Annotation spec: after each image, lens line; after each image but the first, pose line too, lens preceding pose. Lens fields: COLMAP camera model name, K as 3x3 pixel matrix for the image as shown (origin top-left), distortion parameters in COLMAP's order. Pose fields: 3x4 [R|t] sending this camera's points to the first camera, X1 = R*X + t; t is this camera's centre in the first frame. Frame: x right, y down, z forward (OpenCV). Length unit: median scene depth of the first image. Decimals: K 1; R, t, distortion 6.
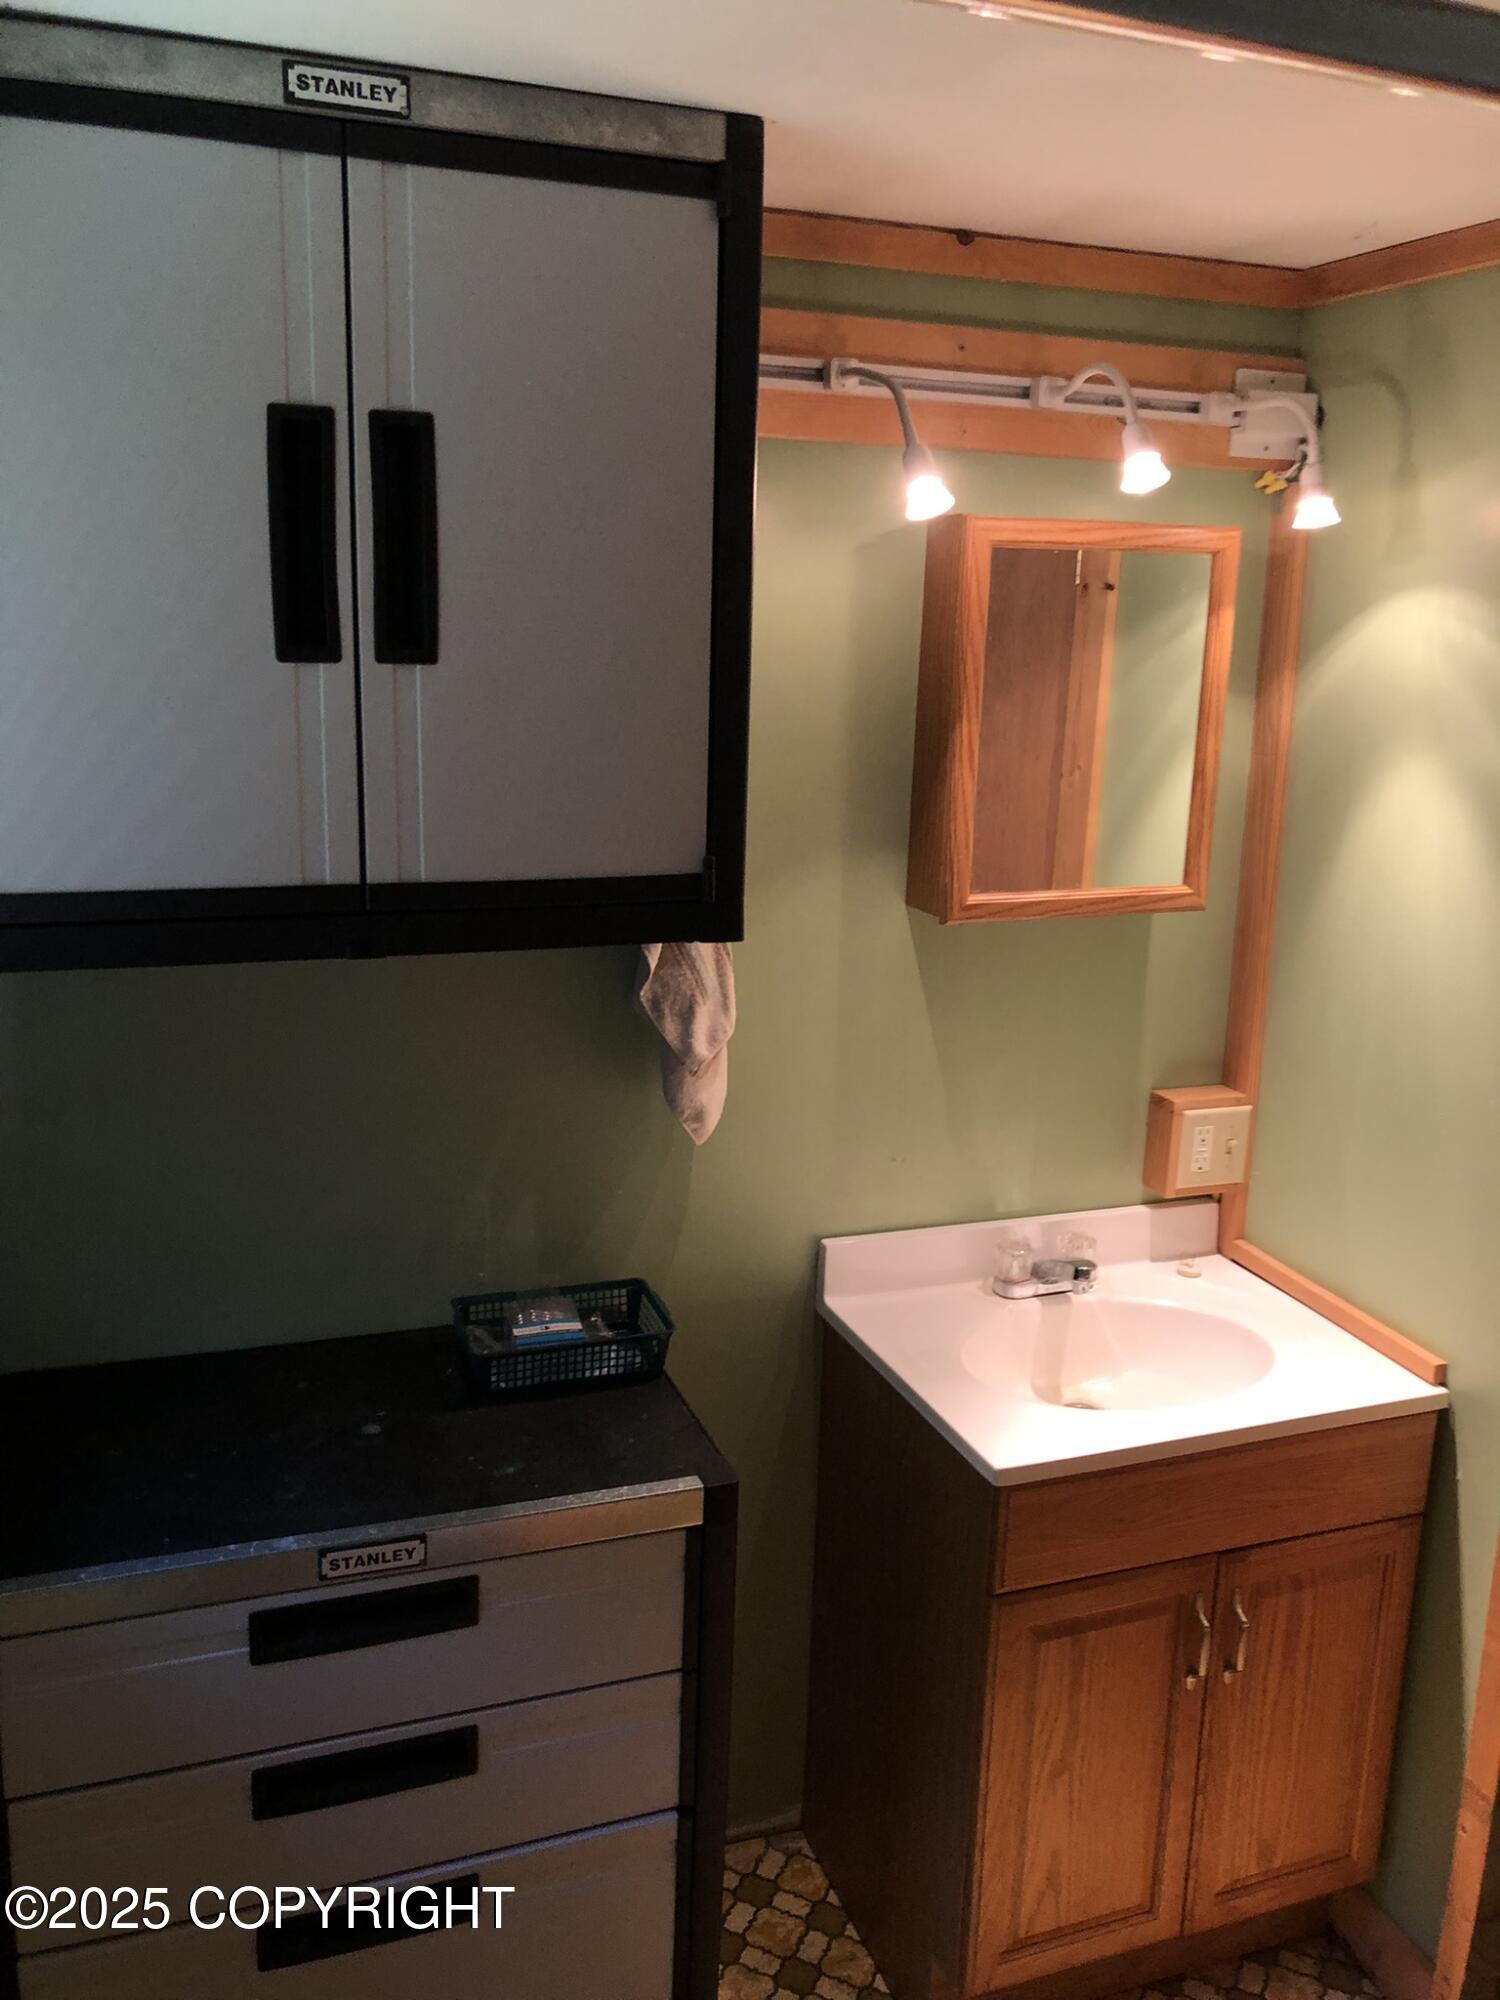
lens RADIAL K [[1645.8, 0, 745.8], [0, 1645.8, 983.4], [0, 0, 1]] dist [0.023369, 0.003176]
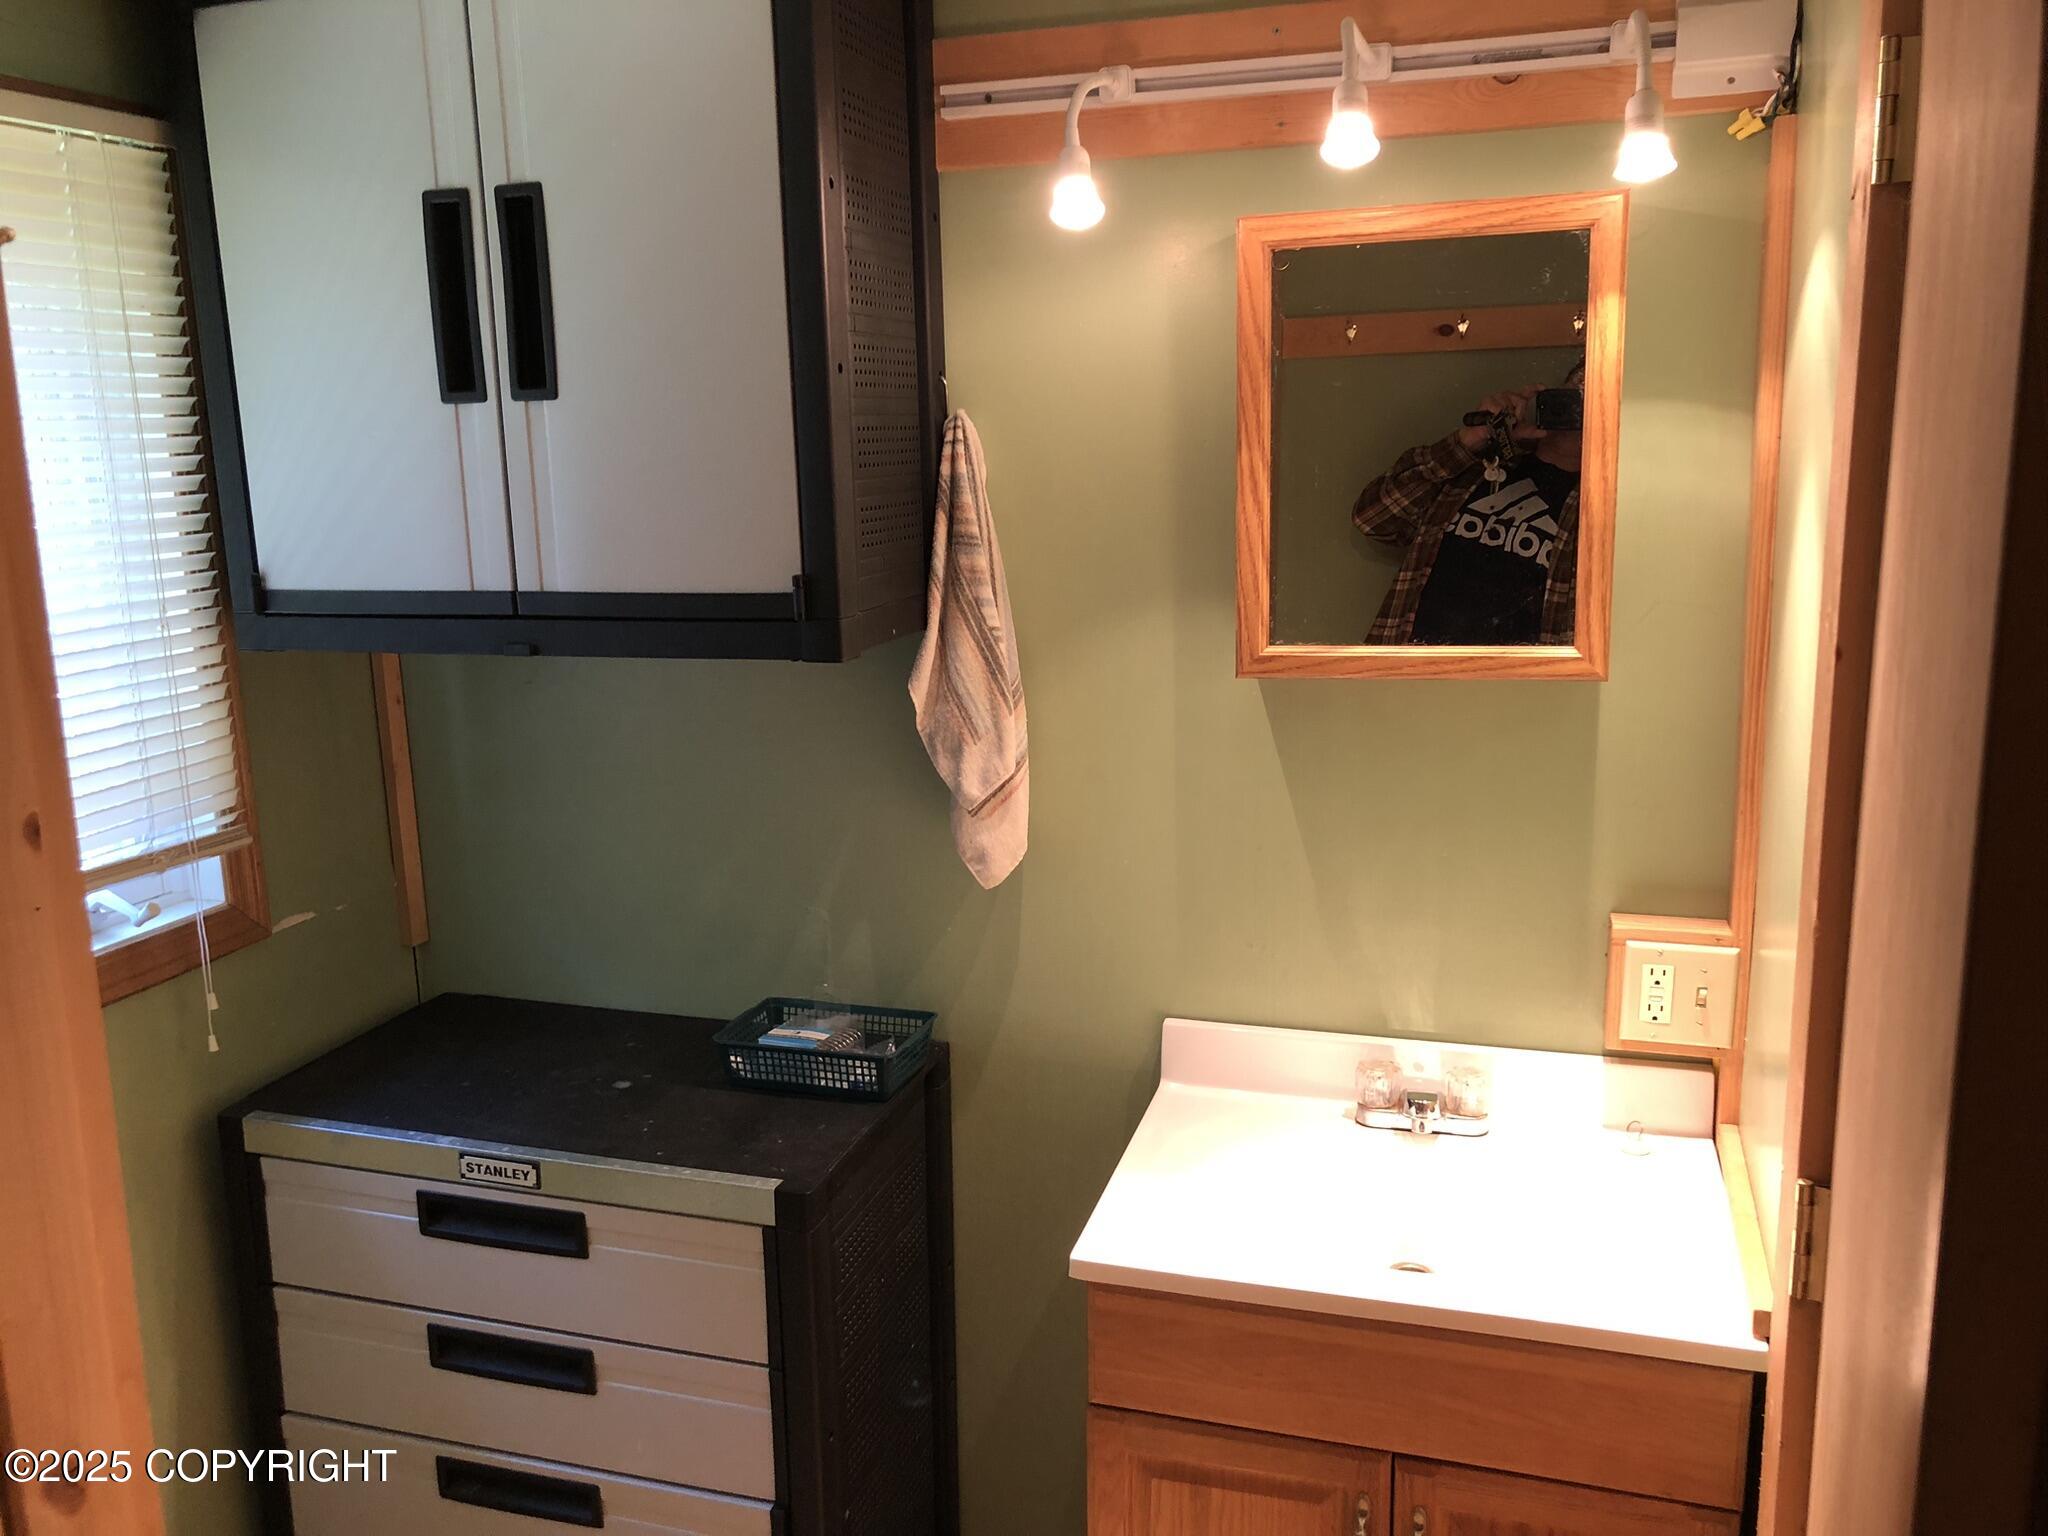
lens RADIAL K [[1685.3, 0, 1018.8], [0, 1685.3, 783.5], [0, 0, 1]] dist [0.023369, 0.003176]
pose [[0.788336, 0.076374, -0.610486, 0.641425], [-0.090091, 0.995899, 0.008254, 0.027022], [0.608613, 0.048492, 0.791984, 0.219883]]
